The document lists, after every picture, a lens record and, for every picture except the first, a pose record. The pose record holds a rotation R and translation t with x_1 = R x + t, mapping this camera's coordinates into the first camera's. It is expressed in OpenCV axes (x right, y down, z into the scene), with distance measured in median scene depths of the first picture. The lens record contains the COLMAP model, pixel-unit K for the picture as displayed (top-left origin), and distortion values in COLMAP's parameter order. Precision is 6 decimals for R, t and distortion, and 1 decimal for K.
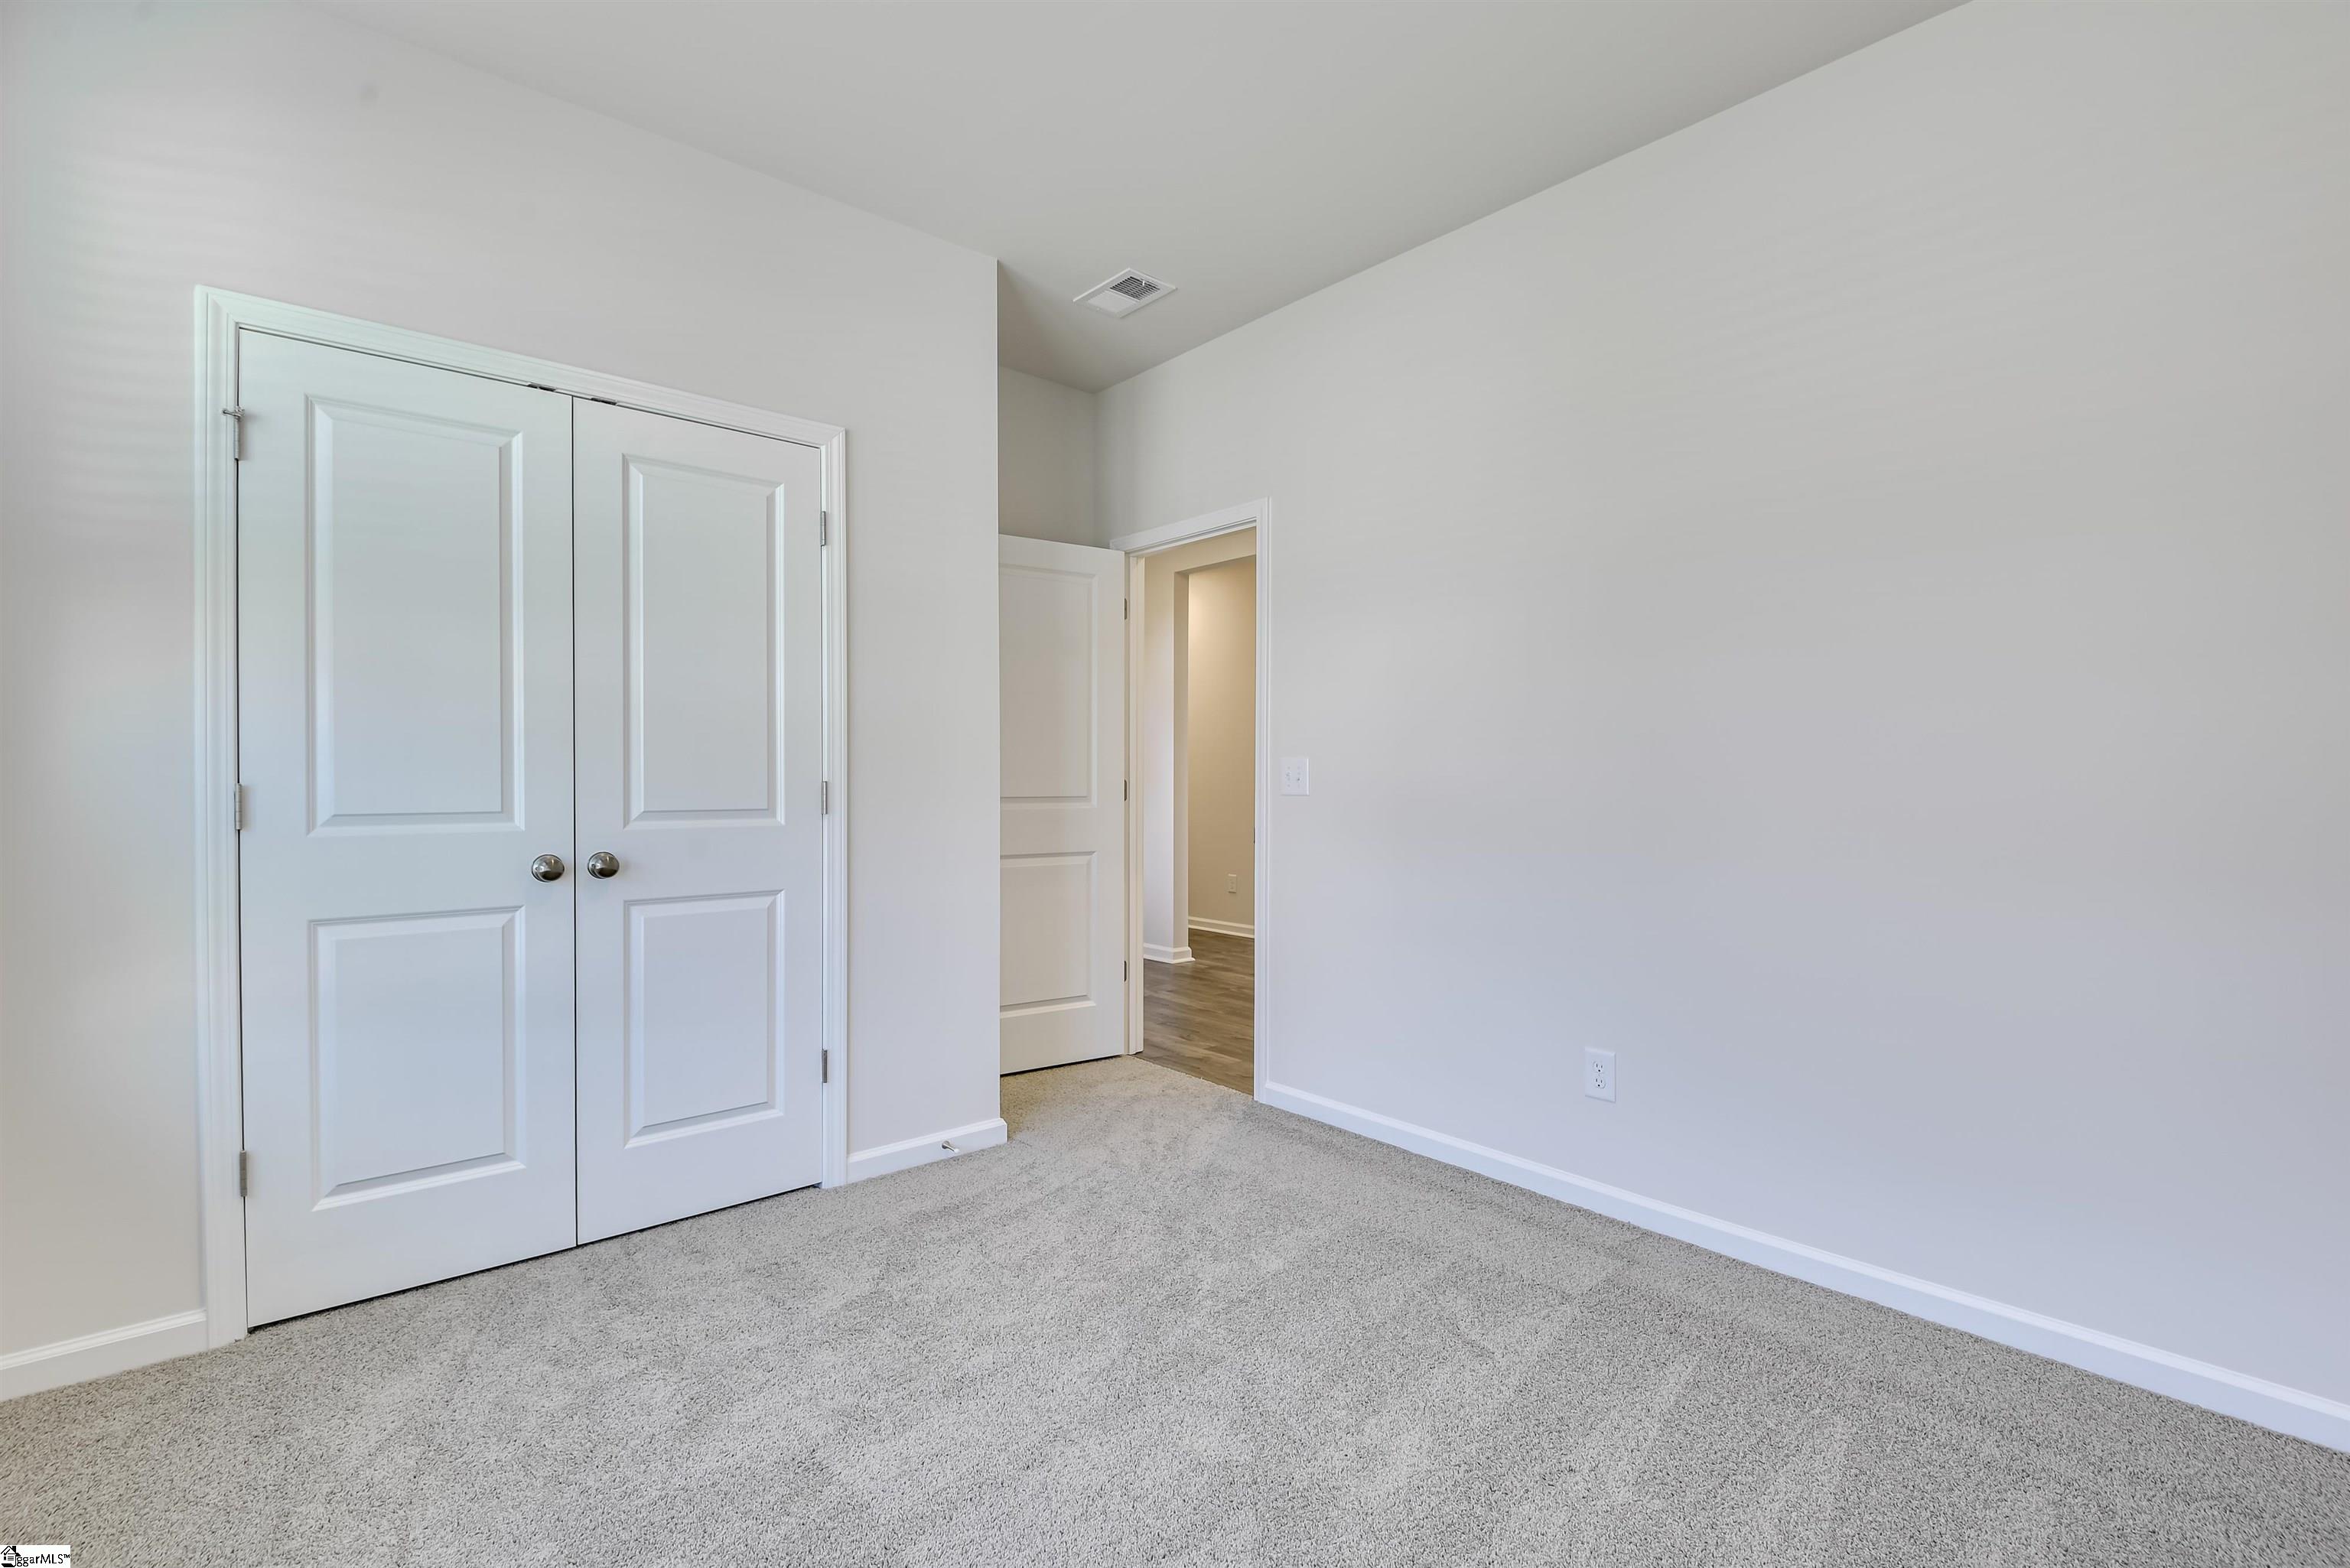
lens RADIAL K [[1111.2, 0, 1169.7], [0, 1111.2, 767.4], [0, 0, 1]] dist [-0.003916, -0.000263]
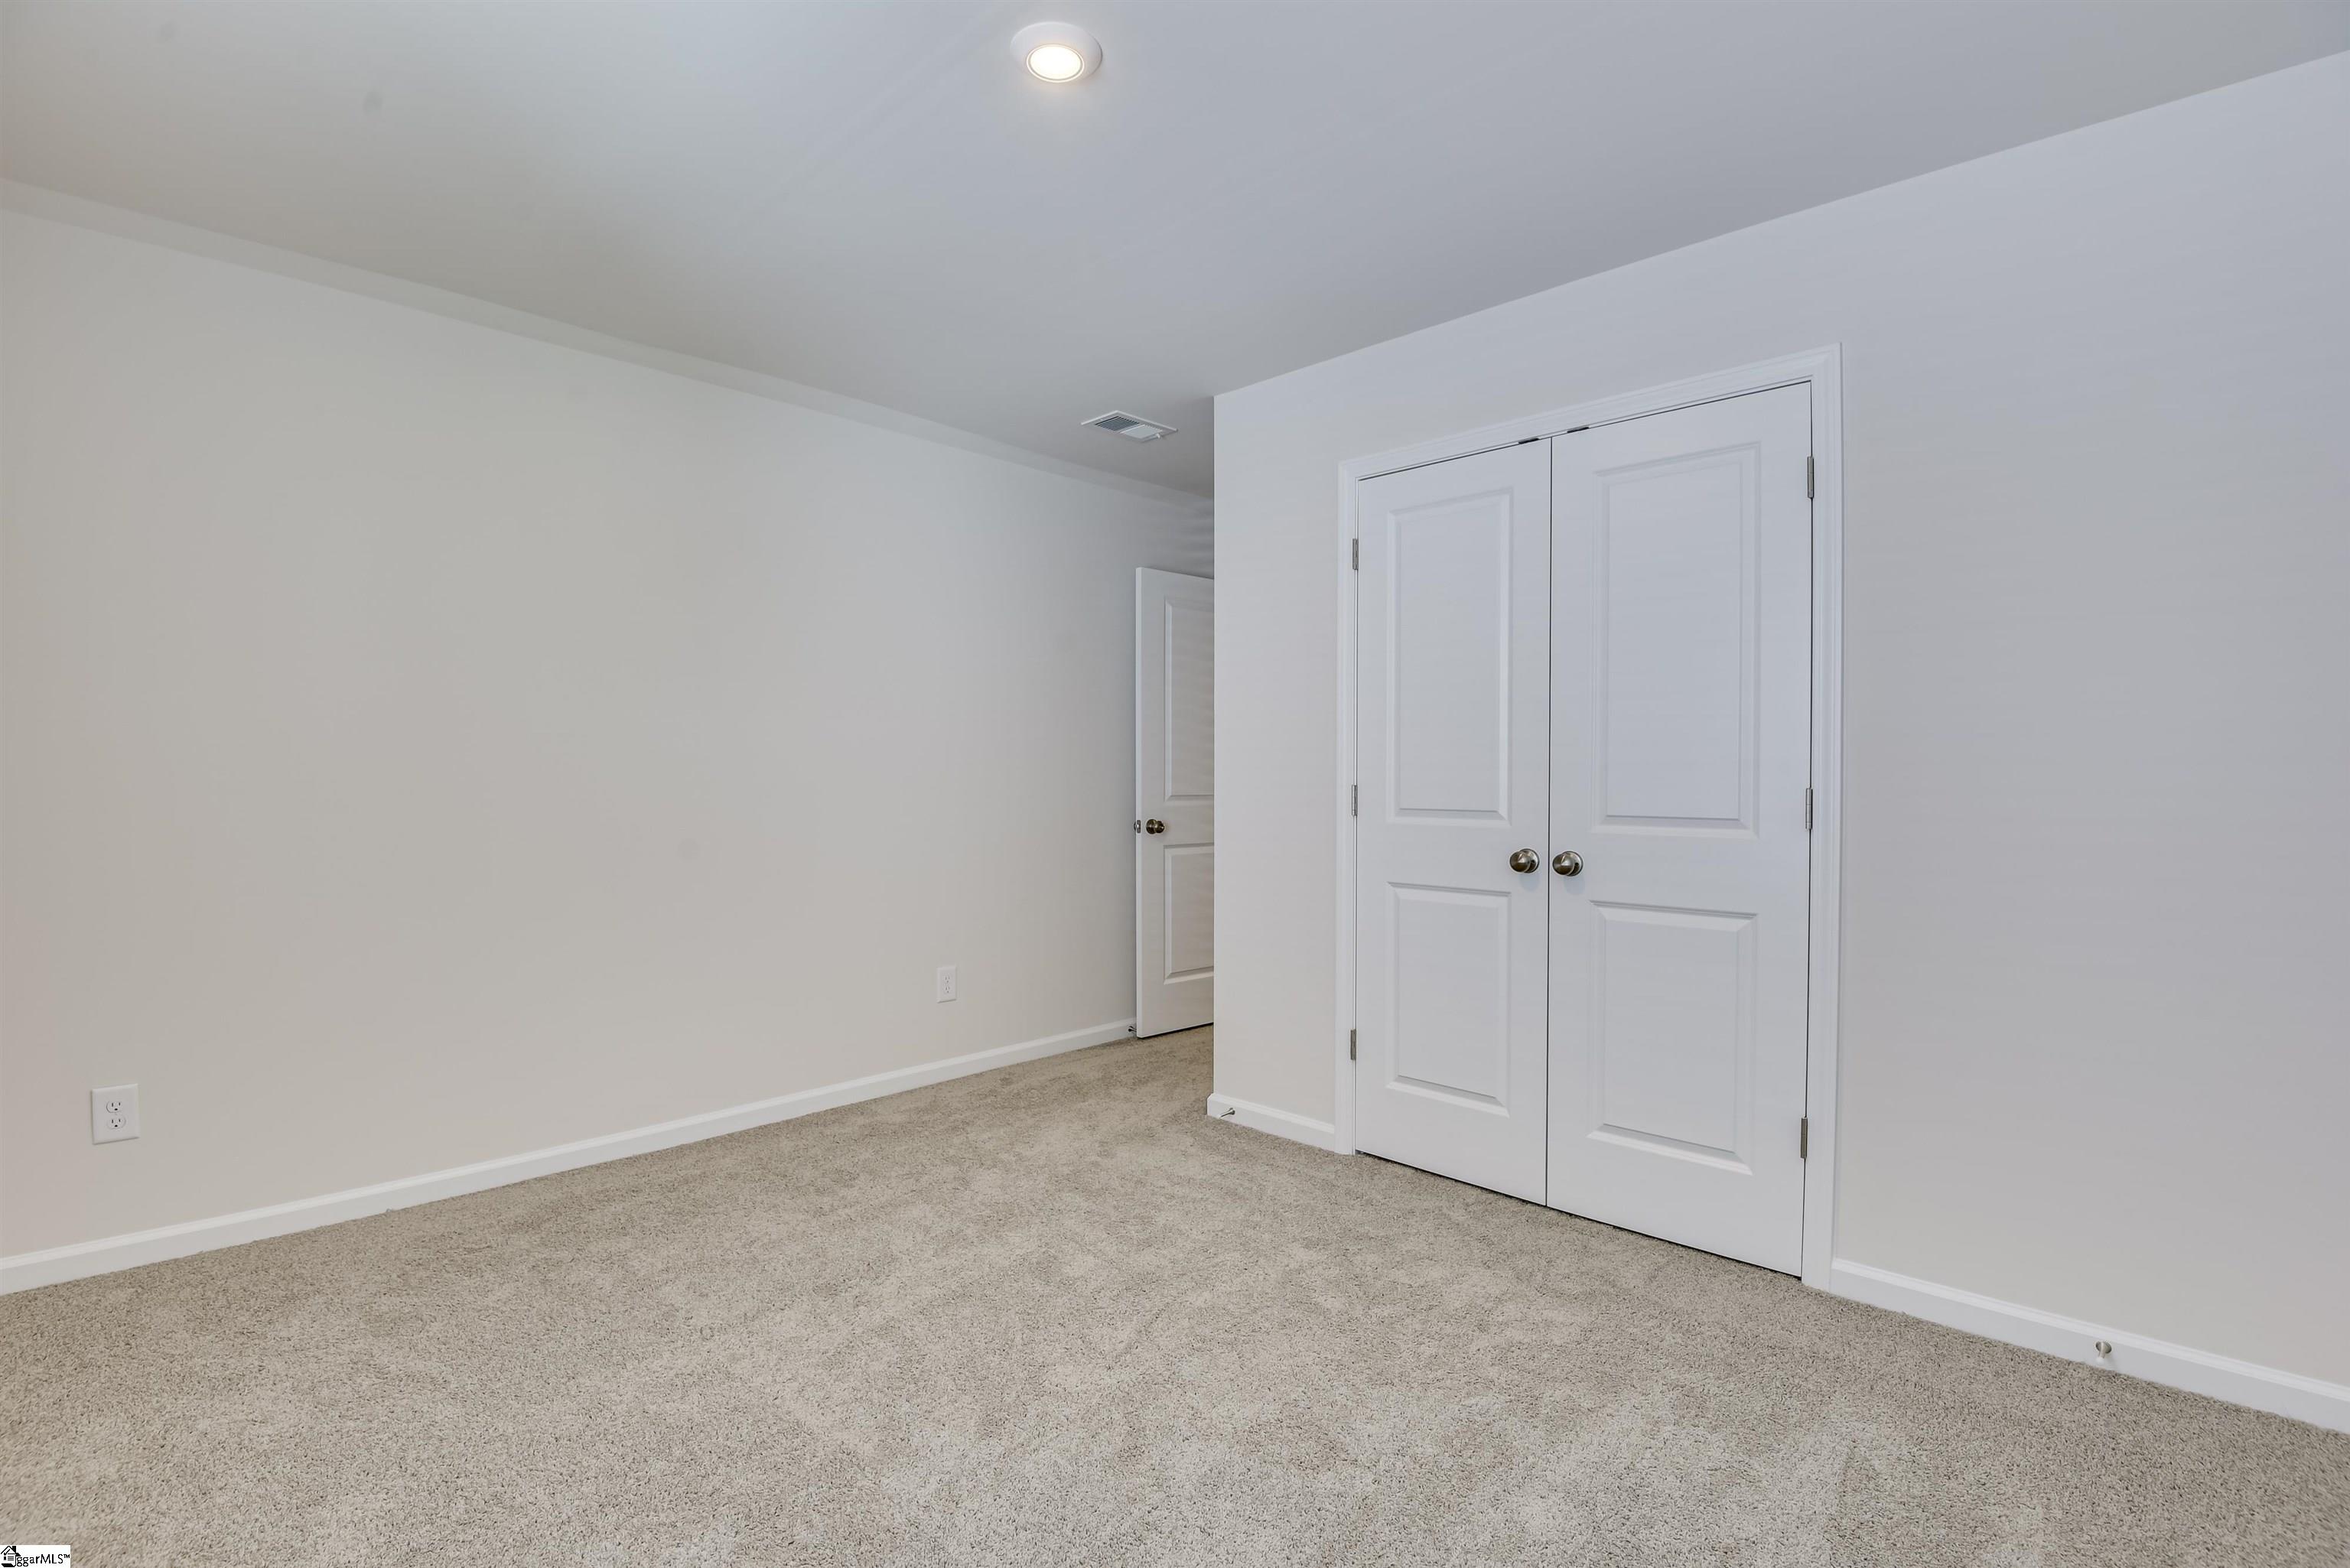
lens RADIAL K [[1111.2, 0, 1167.0], [0, 1111.2, 795.8], [0, 0, 1]] dist [-0.003916, -0.000263]
pose [[0.081991, 0.002756, -0.996629, 0.539124], [-0.009050, 0.999957, 0.002021, 0.023899], [0.996592, 0.008854, 0.082012, 0.531741]]
